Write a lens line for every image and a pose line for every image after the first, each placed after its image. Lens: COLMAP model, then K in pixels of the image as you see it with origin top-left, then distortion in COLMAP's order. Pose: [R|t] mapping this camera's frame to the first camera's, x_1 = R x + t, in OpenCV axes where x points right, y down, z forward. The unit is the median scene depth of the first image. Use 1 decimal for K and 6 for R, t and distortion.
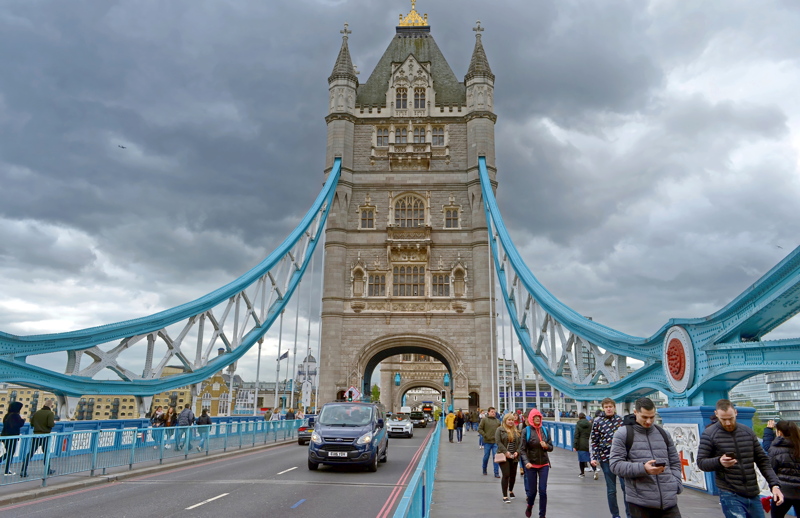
lens RADIAL K [[595.2, 0, 400.0], [0, 595.2, 259.0], [0, 0, 1]] dist [0.079198, -0.000328]
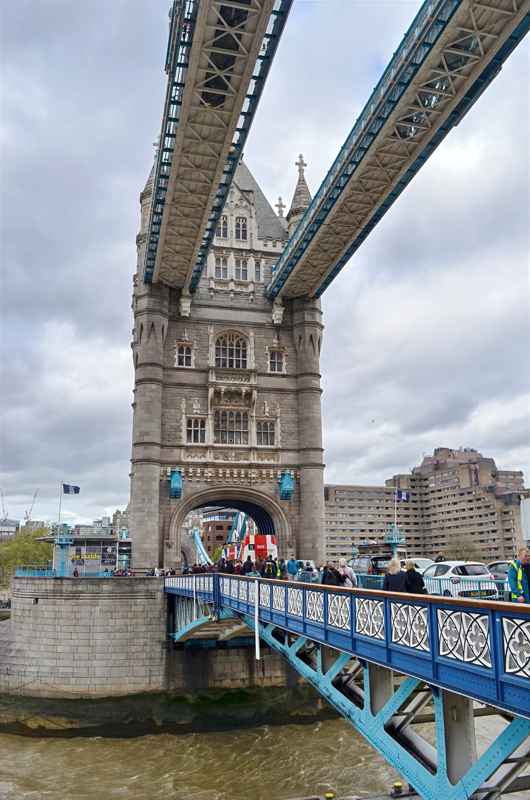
lens RADIAL K [[661.0, 0, 265.0], [0, 661.0, 400.0], [0, 0, 1]] dist [0.001072, 0.000916]
pose [[0.963551, 0.049936, 0.262822, -0.198236], [-0.049618, 0.998737, -0.007850, 0.000330], [-0.262882, -0.005477, 0.964812, 0.011185]]
